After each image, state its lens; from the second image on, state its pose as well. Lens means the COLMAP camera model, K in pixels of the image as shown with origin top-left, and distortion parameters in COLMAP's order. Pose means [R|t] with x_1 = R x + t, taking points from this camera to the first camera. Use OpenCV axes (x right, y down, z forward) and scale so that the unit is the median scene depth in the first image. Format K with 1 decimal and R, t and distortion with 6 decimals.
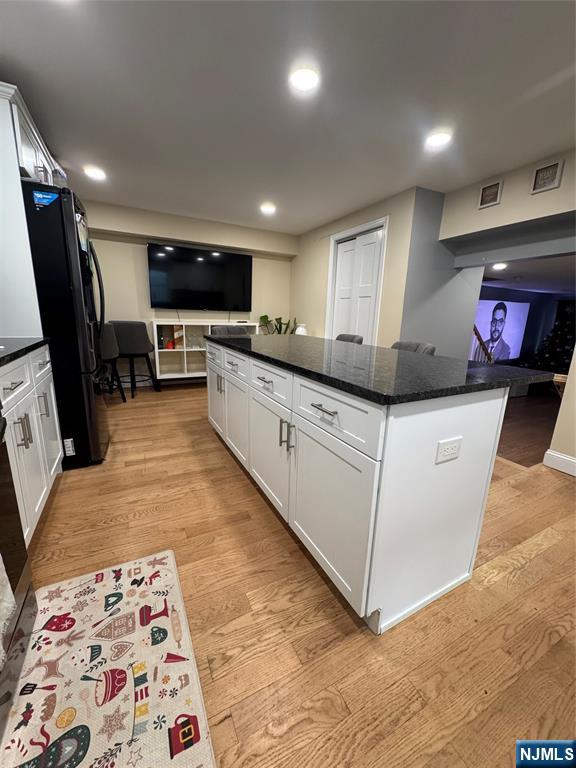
lens RADIAL K [[306.0, 0, 286.6], [0, 306.0, 382.7], [0, 0, 1]] dist [0.002345, -0.000513]
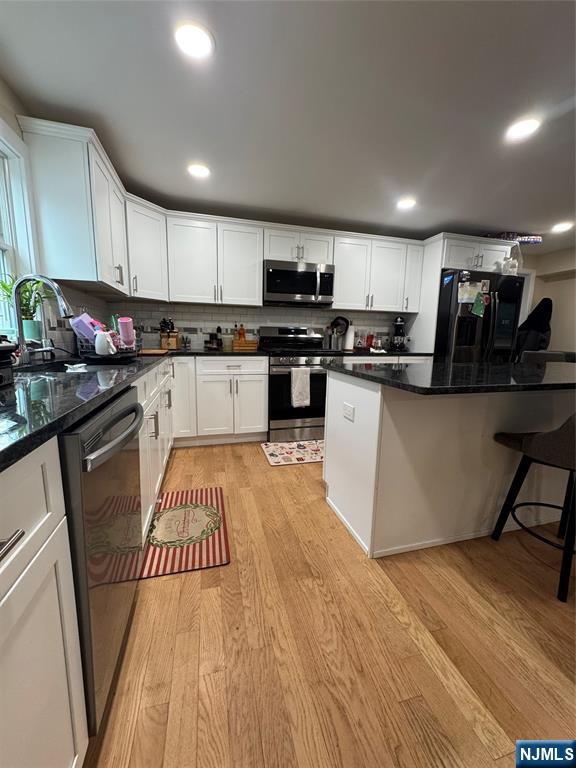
lens RADIAL K [[306.0, 0, 288.5], [0, 306.0, 383.1], [0, 0, 1]] dist [0.002345, -0.000513]
pose [[-0.211248, 0.116996, -0.970405, 2.483922], [-0.238931, 0.956510, 0.167334, -0.150041], [0.947780, 0.267209, -0.174107, 1.091485]]
